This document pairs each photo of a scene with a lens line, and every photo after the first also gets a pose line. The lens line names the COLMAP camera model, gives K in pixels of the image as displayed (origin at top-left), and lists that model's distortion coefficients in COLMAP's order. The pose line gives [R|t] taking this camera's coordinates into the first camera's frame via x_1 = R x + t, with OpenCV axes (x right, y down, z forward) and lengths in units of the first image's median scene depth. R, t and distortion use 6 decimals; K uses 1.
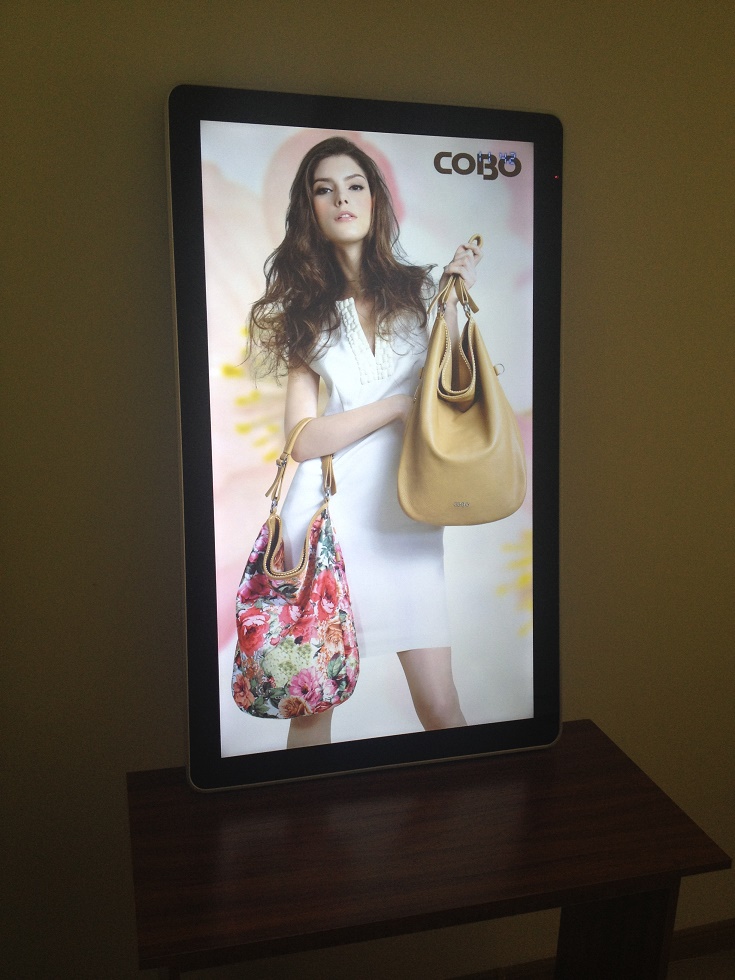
lens RADIAL K [[992.0, 0, 368.0], [0, 992.0, 489.7], [0, 0, 1]] dist [0.083701, 0.000000]
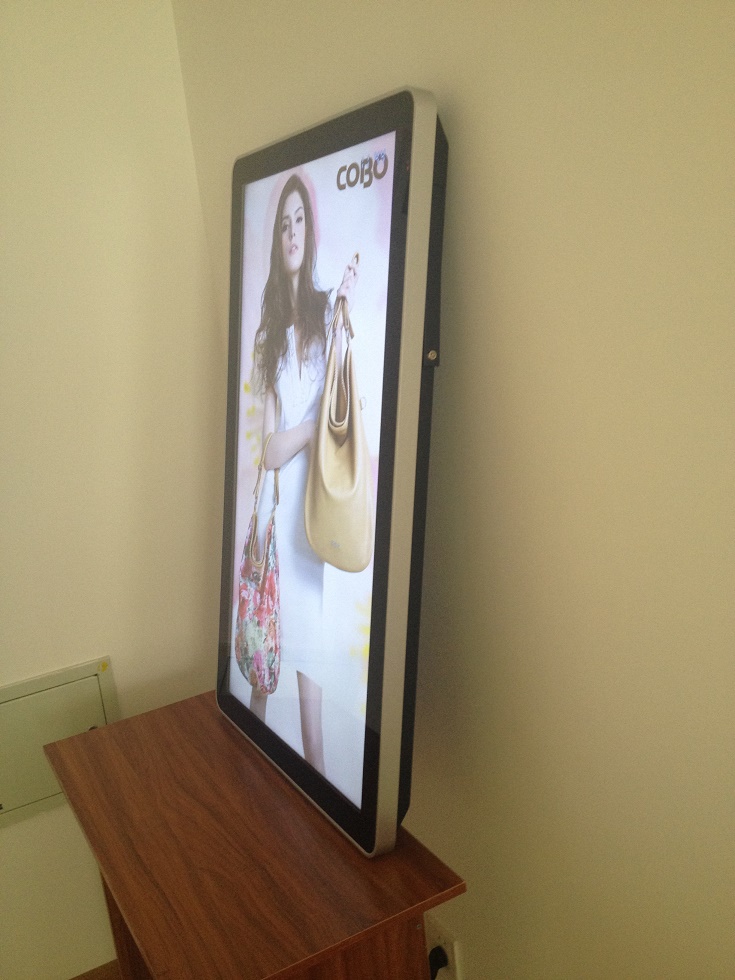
lens RADIAL K [[992.0, 0, 368.1], [0, 992.0, 490.5], [0, 0, 1]] dist [0.083701, 0.000000]
pose [[0.162721, 0.159089, -0.973762, 1.034674], [-0.133744, 0.981363, 0.137982, -0.173258], [0.977566, 0.107782, 0.180966, 0.887804]]
